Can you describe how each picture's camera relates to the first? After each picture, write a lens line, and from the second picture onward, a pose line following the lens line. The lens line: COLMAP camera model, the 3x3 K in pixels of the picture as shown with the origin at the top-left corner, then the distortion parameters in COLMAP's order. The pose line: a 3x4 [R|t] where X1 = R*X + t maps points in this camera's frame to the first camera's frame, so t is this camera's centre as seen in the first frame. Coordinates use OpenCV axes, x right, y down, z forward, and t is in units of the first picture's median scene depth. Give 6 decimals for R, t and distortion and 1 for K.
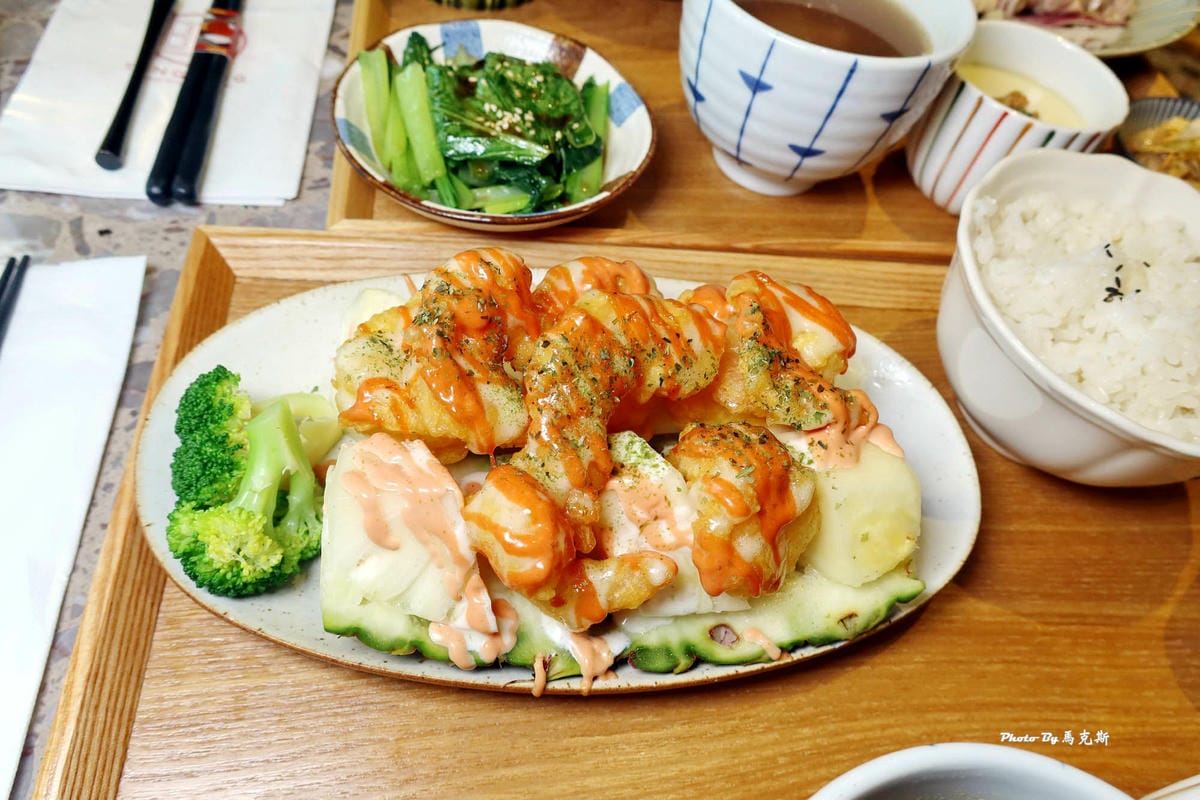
lens RADIAL K [[839.1, 0, 600.5], [0, 839.1, 421.2], [0, 0, 1]] dist [-0.046490, 0.045529]
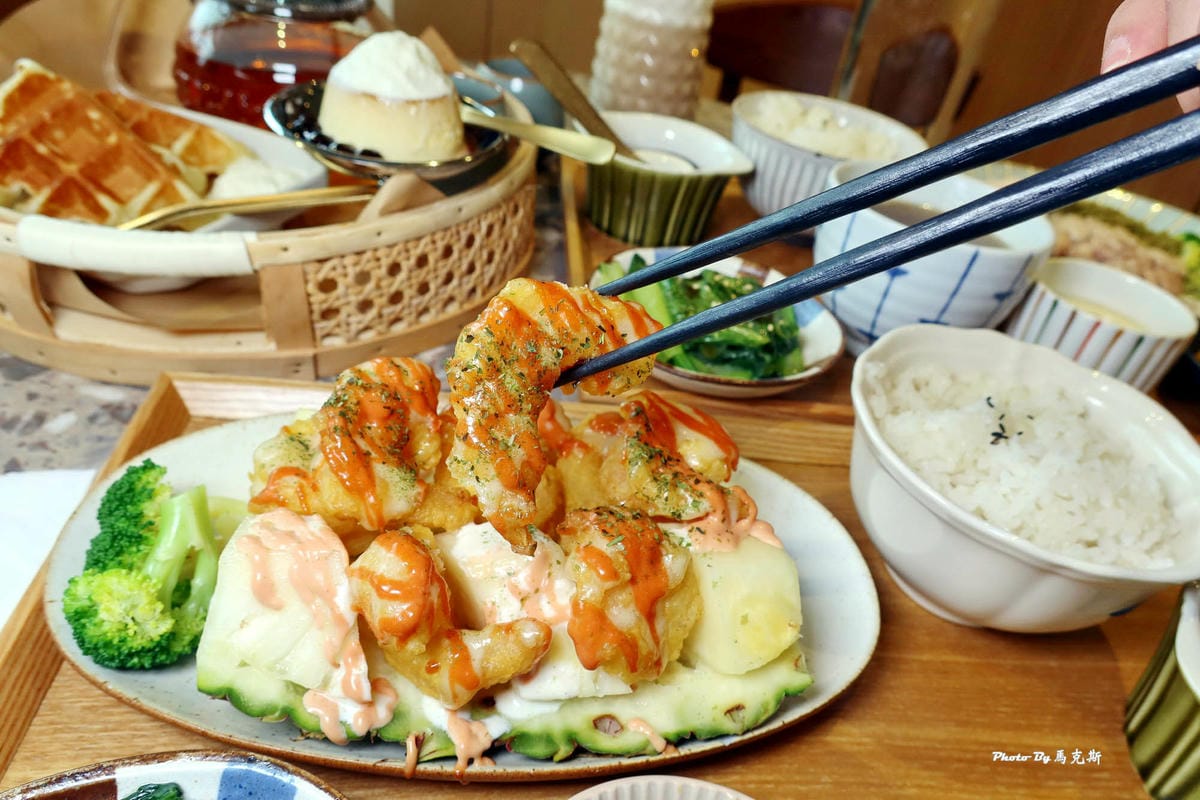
lens RADIAL K [[839.1, 0, 600.5], [0, 839.1, 421.2], [0, 0, 1]] dist [-0.046490, 0.045529]
pose [[0.999933, 0.006719, -0.009391, 0.149626], [-0.009342, 0.948733, -0.315941, 0.232679], [0.006787, 0.316008, 0.948732, -0.048417]]
